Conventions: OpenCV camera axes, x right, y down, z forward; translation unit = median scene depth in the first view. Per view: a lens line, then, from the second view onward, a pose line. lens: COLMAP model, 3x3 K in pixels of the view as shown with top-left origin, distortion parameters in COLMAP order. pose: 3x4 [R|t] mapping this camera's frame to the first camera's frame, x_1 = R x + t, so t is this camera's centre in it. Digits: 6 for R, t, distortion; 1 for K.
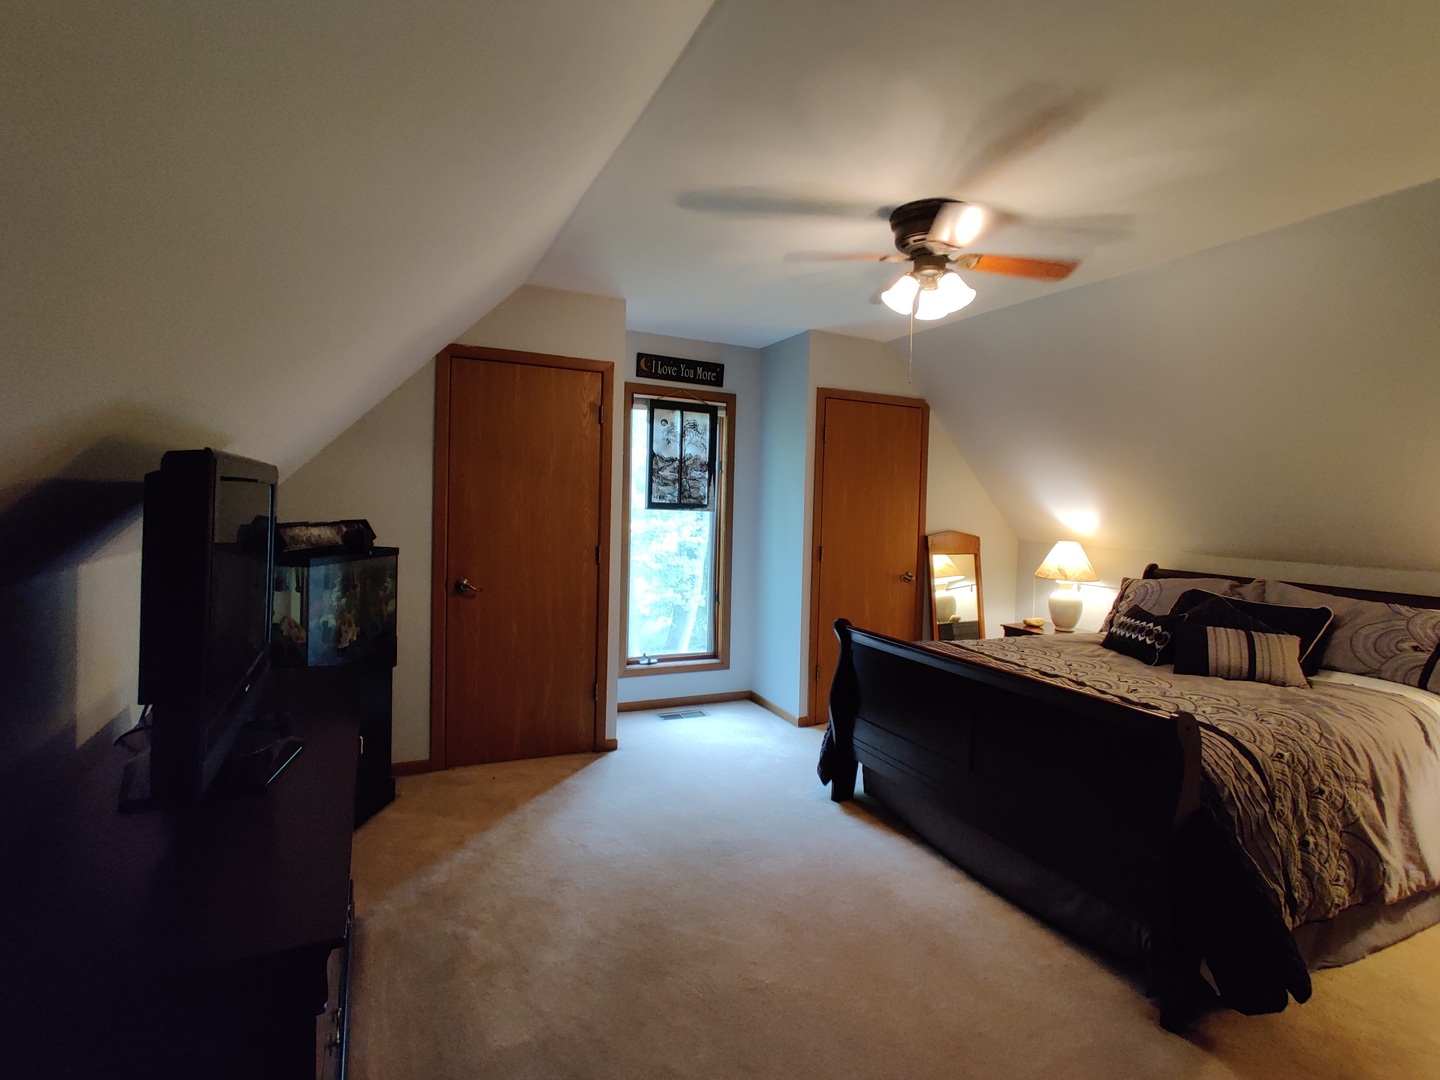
lens RADIAL K [[713.6, 0, 715.1], [0, 713.6, 523.7], [0, 0, 1]] dist [-0.029690, 0.031802]
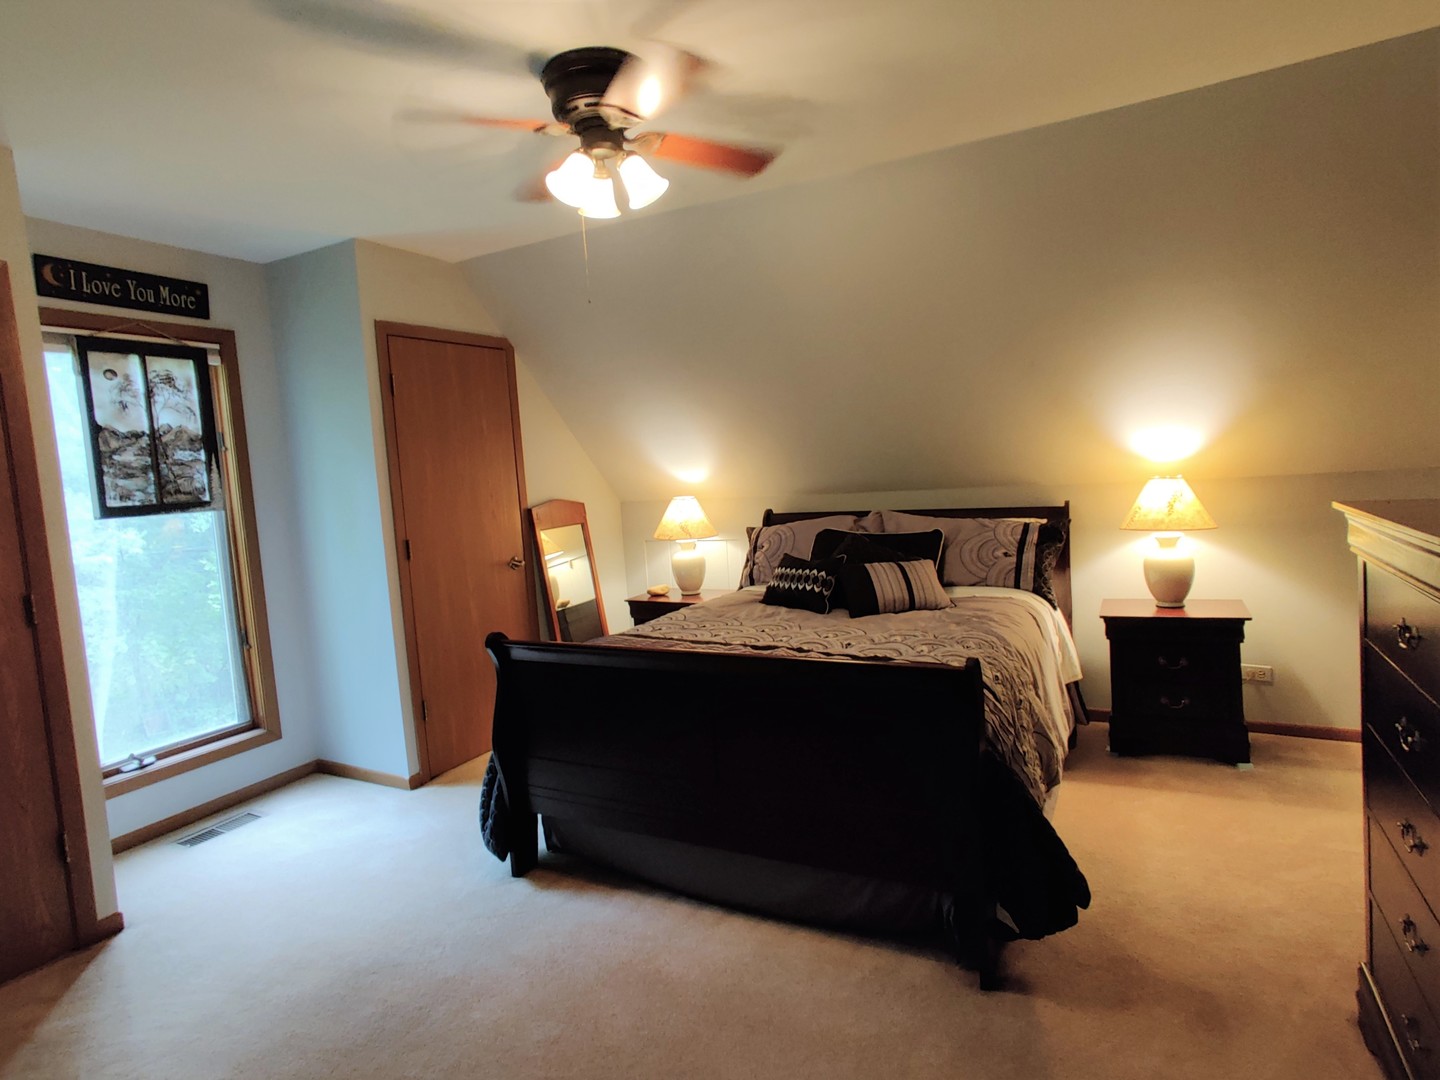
lens RADIAL K [[830.1, 0, 749.2], [0, 830.1, 520.9], [0, 0, 1]] dist [-0.000526, 0.005199]
pose [[0.799371, -0.127349, 0.587187, -0.068018], [0.108975, 0.991801, 0.066749, -0.006129], [-0.590873, 0.010631, 0.806694, 0.105195]]
